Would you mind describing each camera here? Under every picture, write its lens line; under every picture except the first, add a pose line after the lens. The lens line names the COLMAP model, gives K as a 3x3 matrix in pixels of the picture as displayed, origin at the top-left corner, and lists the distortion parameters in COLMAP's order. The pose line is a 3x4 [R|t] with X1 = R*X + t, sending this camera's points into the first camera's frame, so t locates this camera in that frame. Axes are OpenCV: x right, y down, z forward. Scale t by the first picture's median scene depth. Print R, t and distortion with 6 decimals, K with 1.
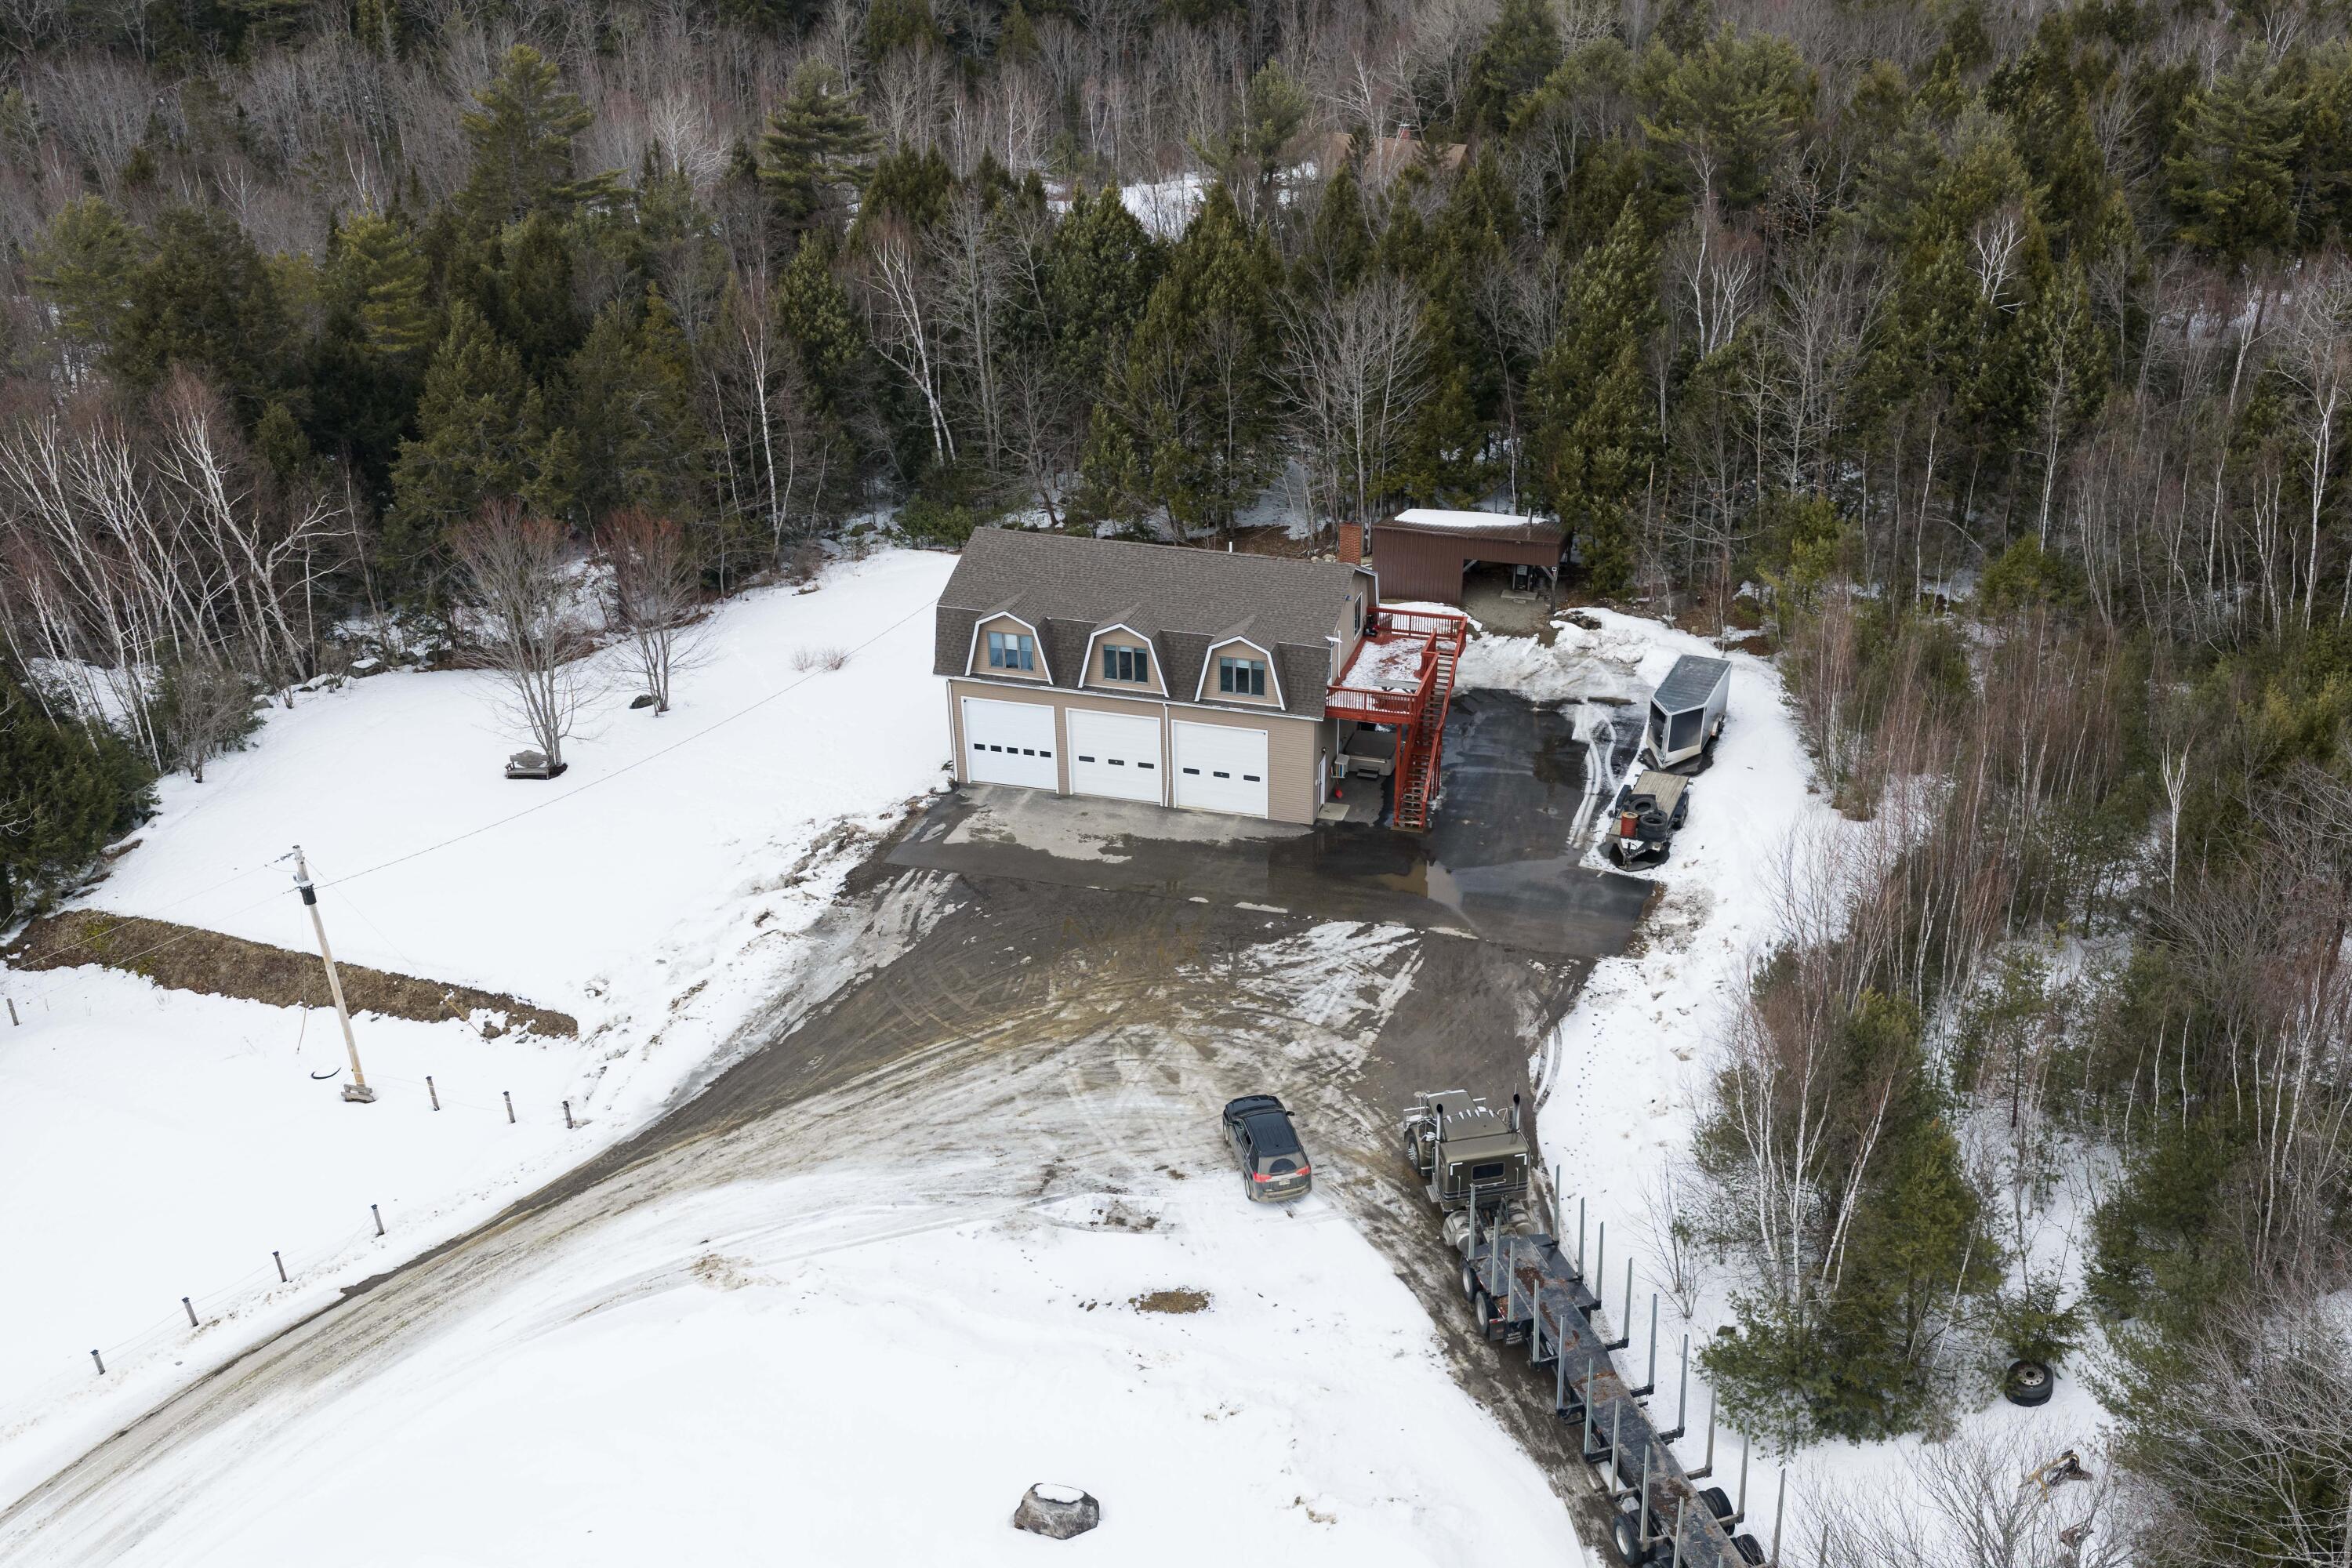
lens RADIAL K [[2021.4, 0, 1413.6], [0, 2021.4, 896.0], [0, 0, 1]] dist [0.008974, -0.011554]
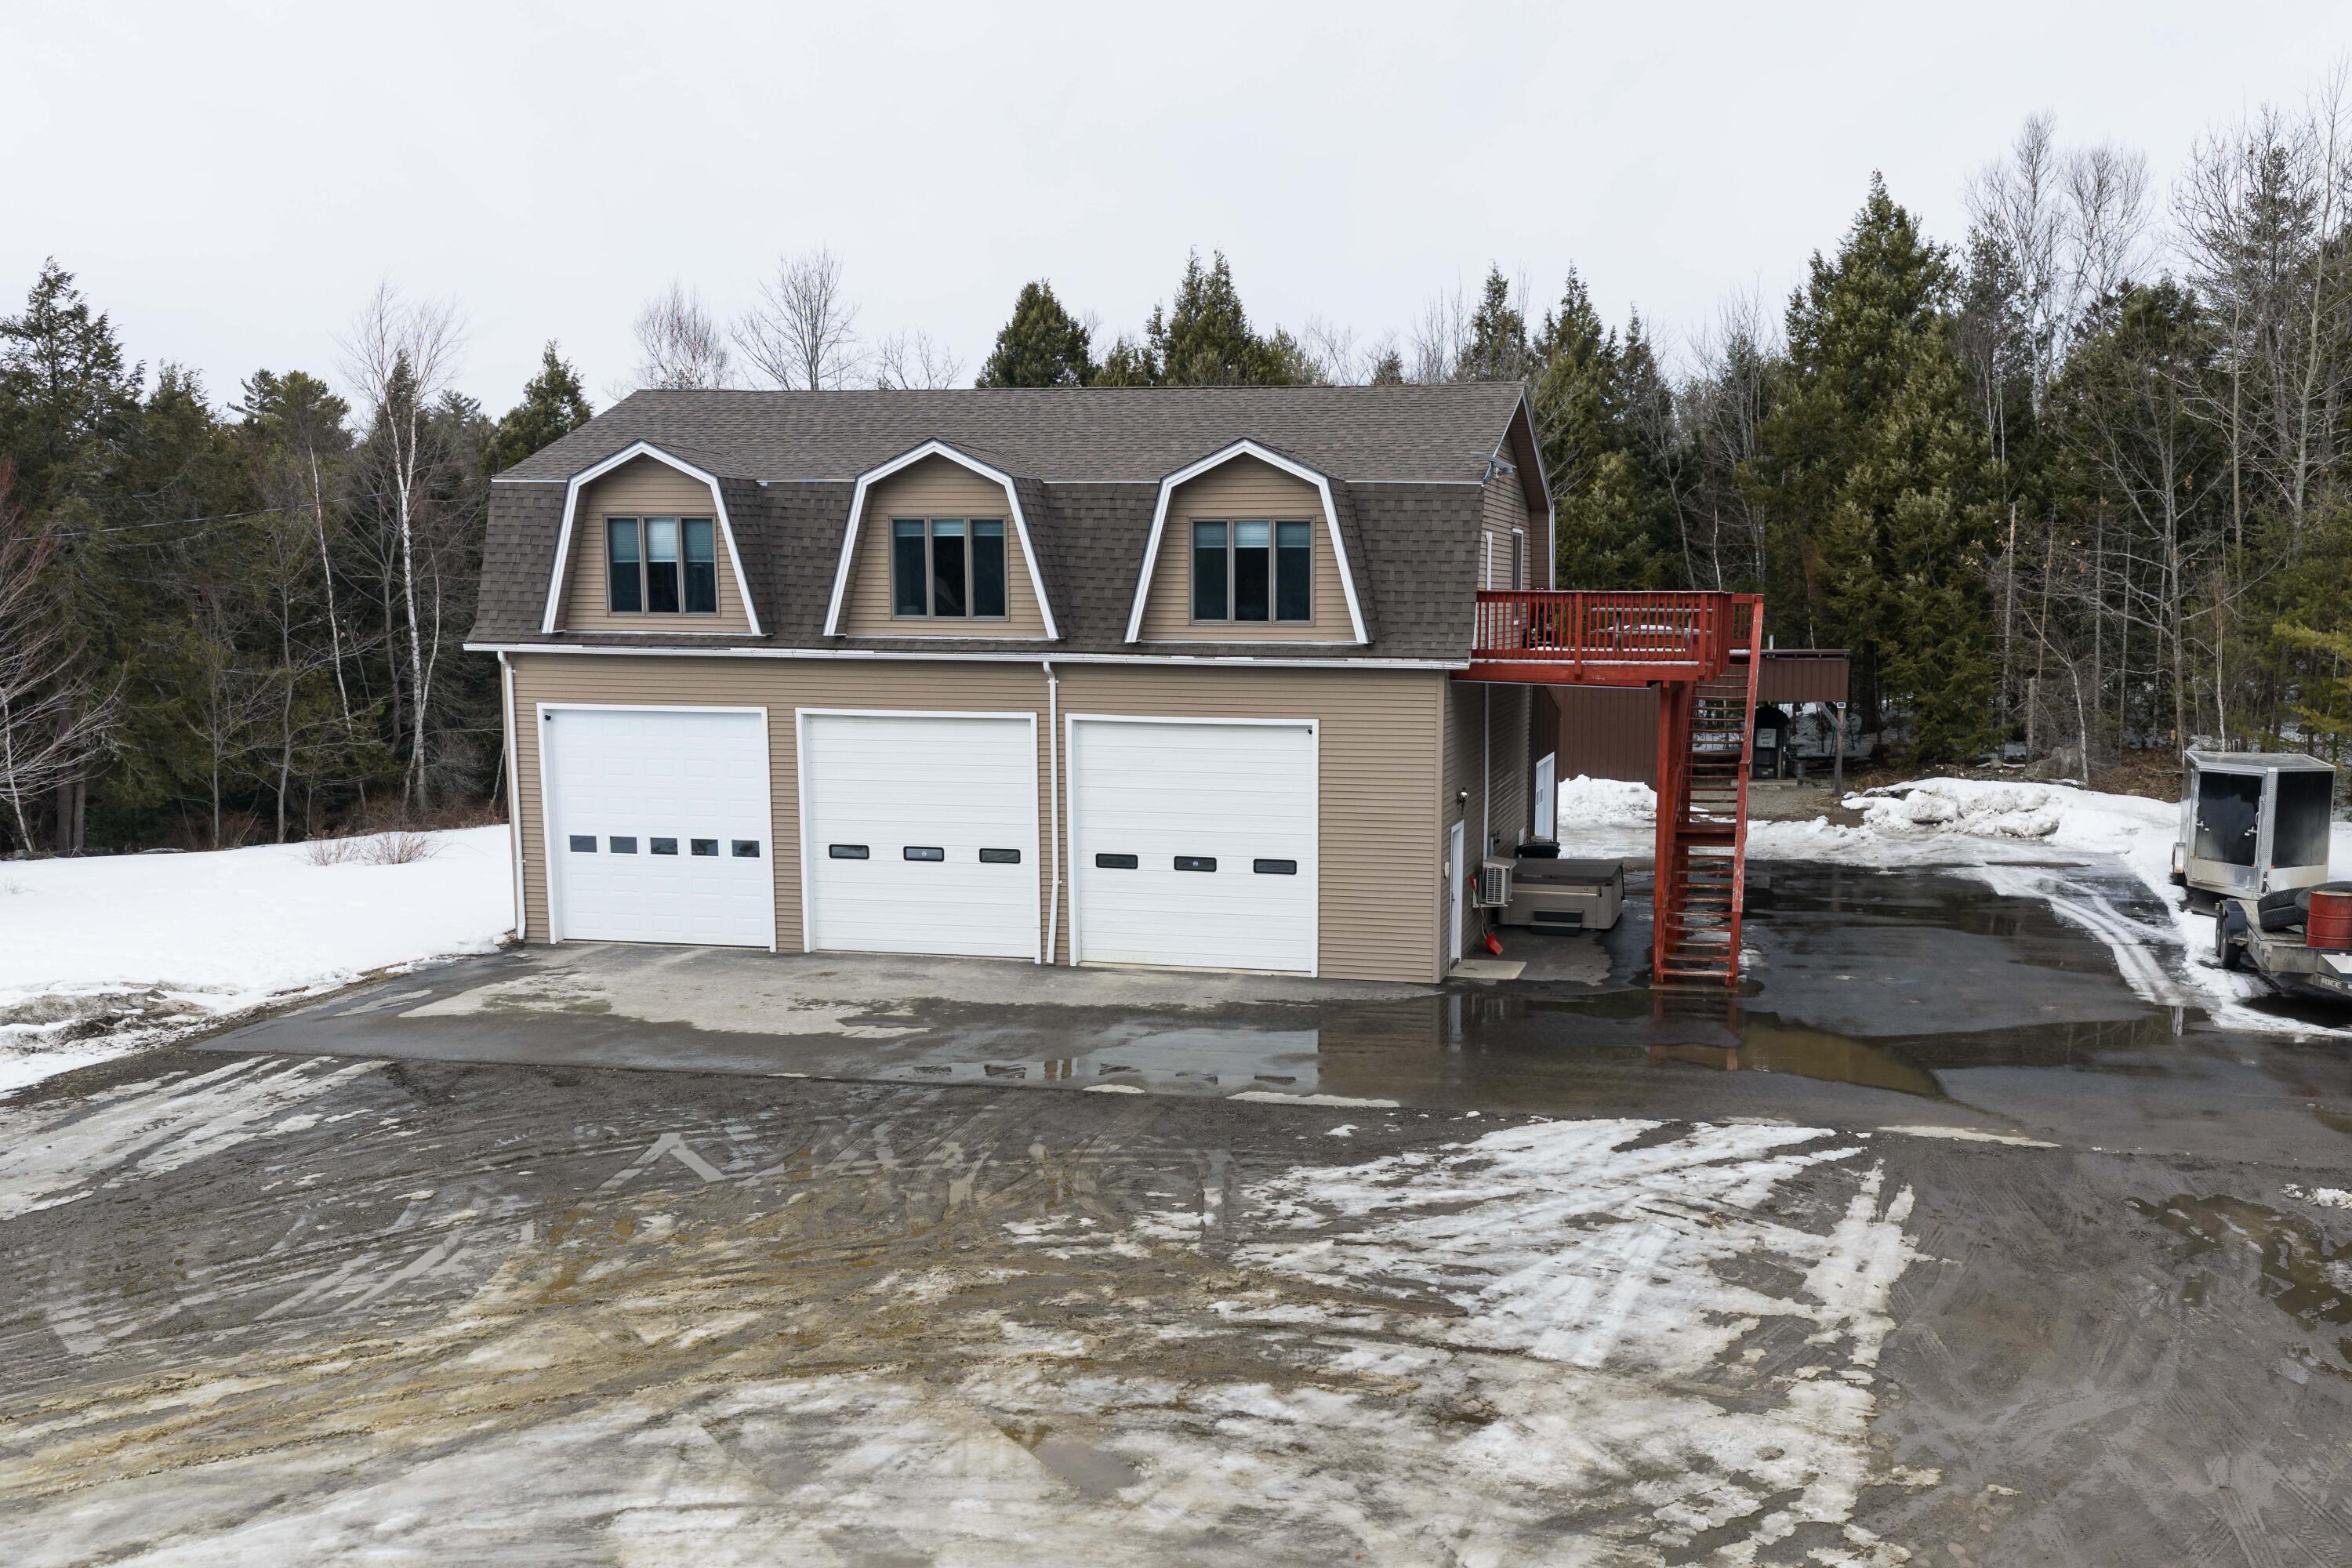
lens RADIAL K [[2021.4, 0, 1413.6], [0, 2021.4, 896.0], [0, 0, 1]] dist [0.008974, -0.011554]
pose [[0.999673, -0.024650, 0.006845, -0.058584], [0.025498, 0.938239, -0.345047, 0.080036], [0.002084, 0.345108, 0.938561, 0.666032]]
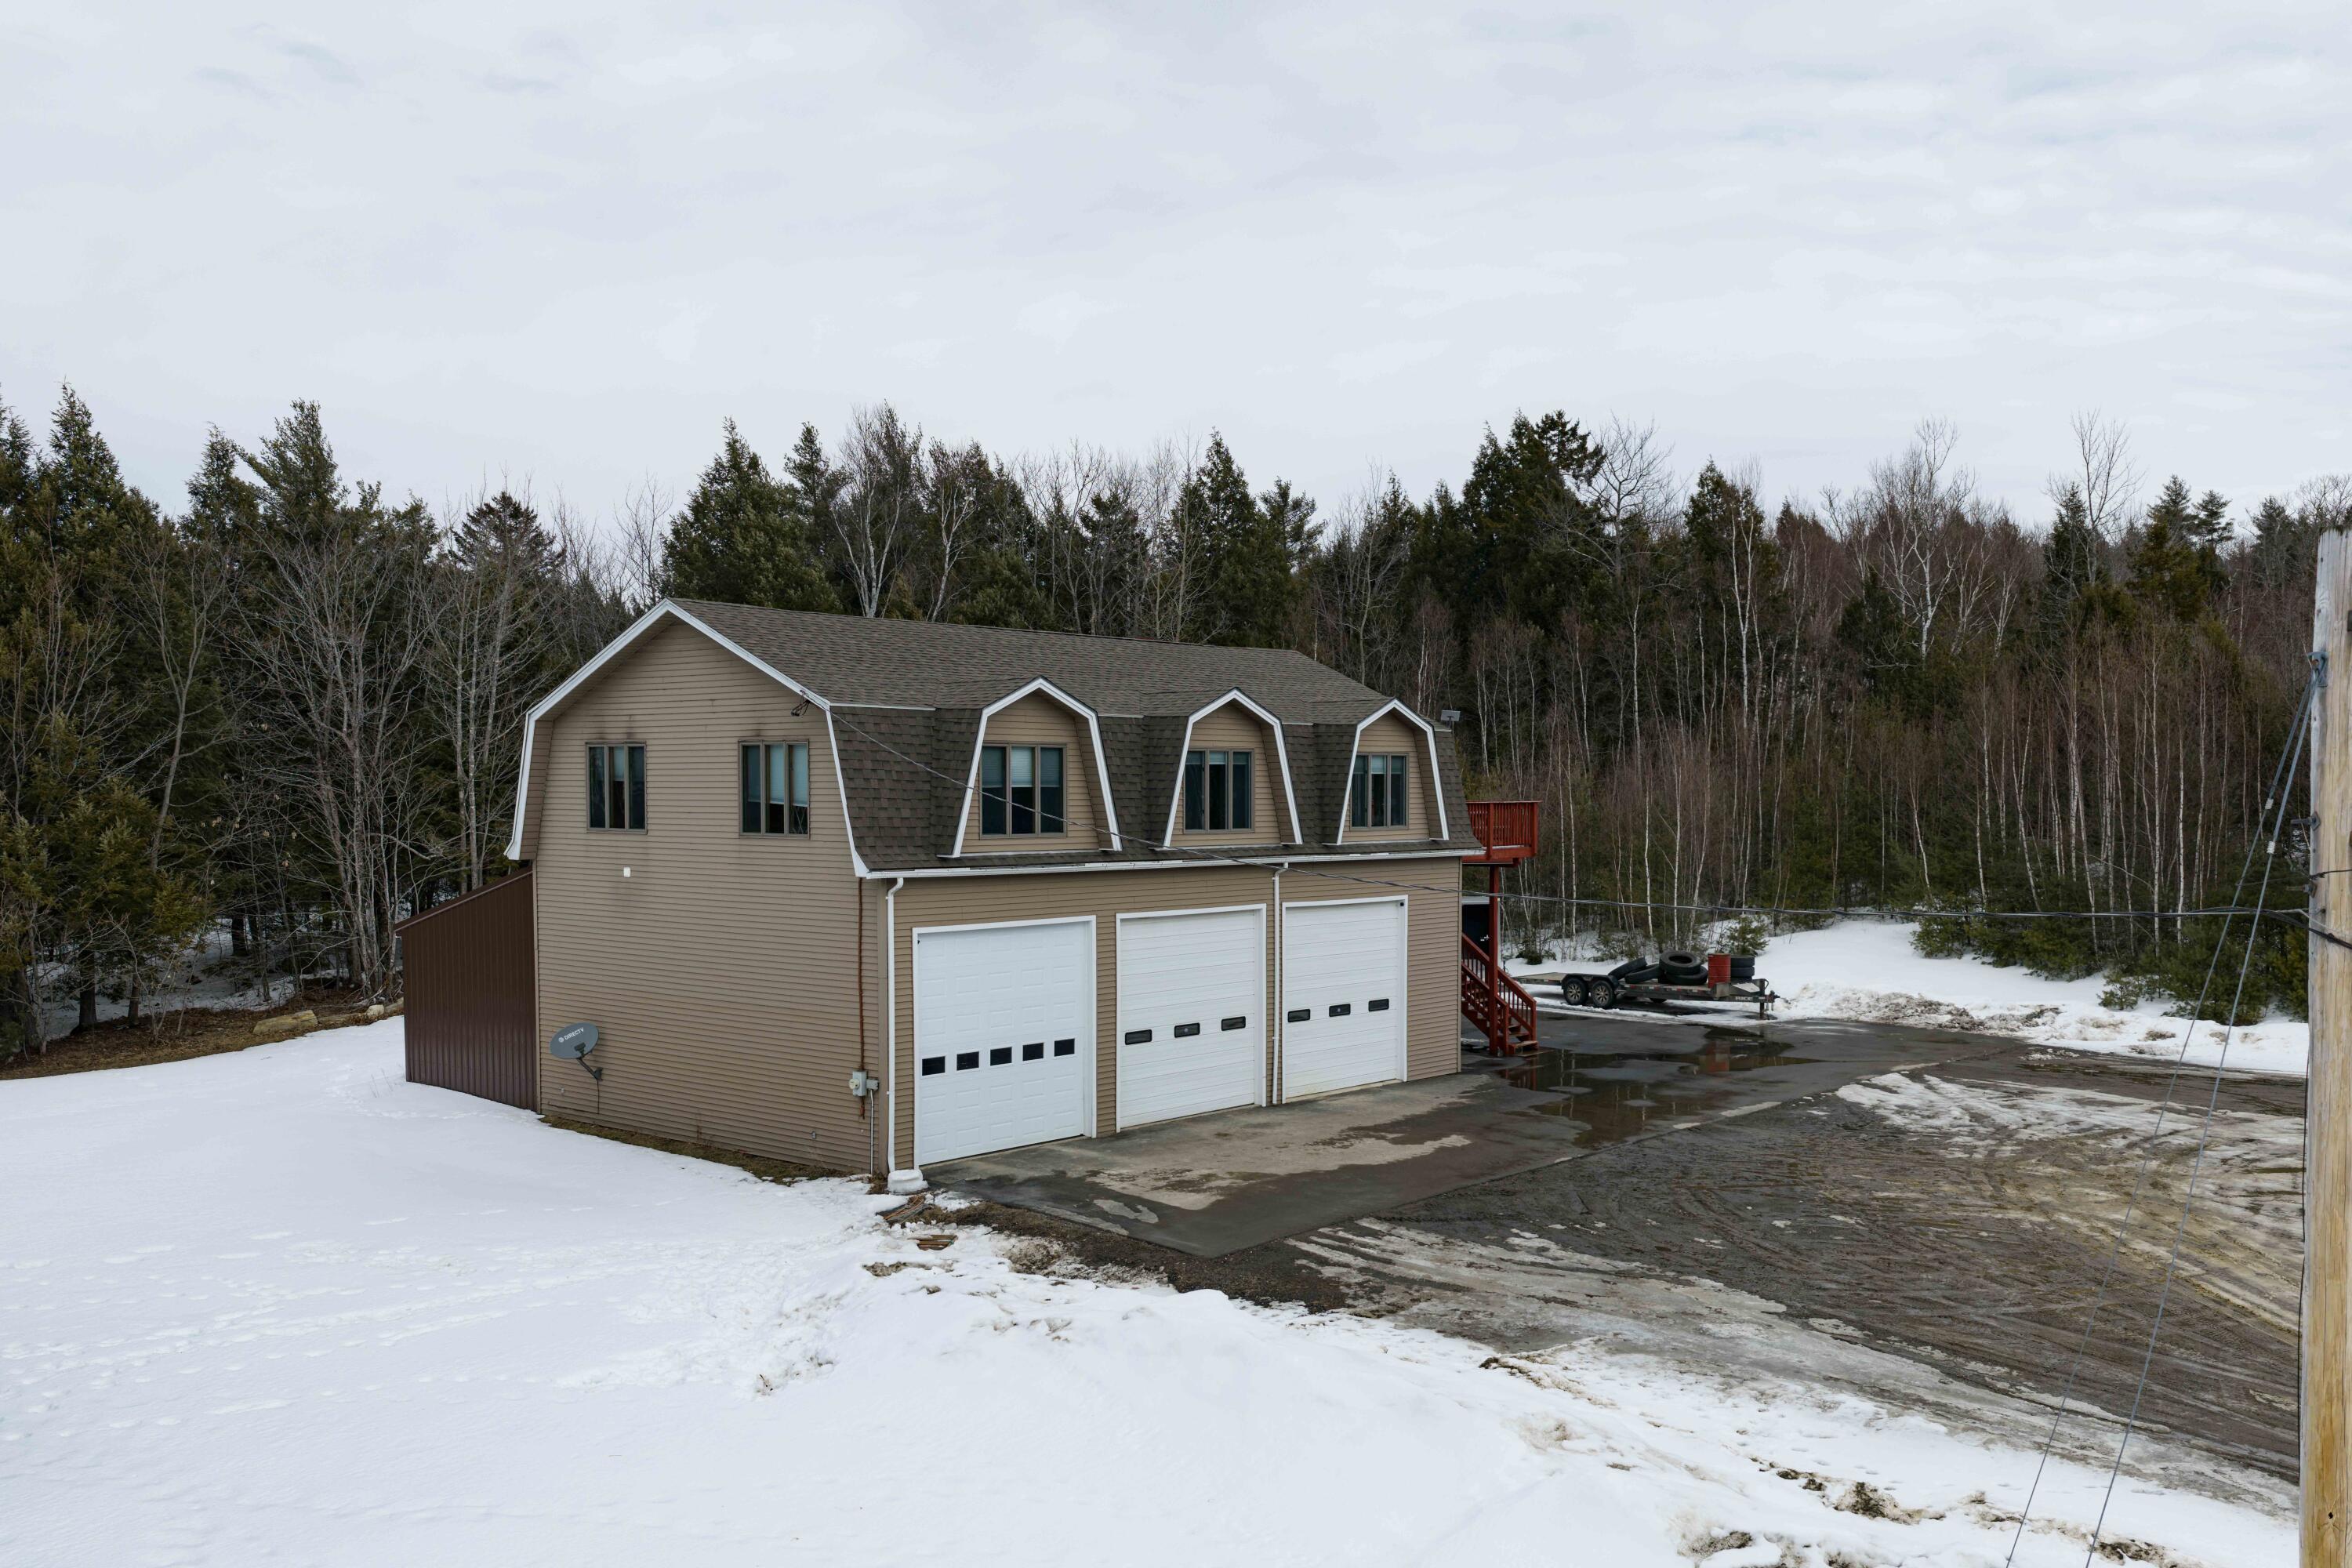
lens RADIAL K [[2021.4, 0, 1413.6], [0, 2021.4, 896.0], [0, 0, 1]] dist [0.008974, -0.011554]
pose [[0.448644, -0.081001, 0.890032, -0.548509], [0.437139, 0.888511, -0.139489, -0.007711], [-0.779505, 0.451649, 0.434034, 0.779198]]
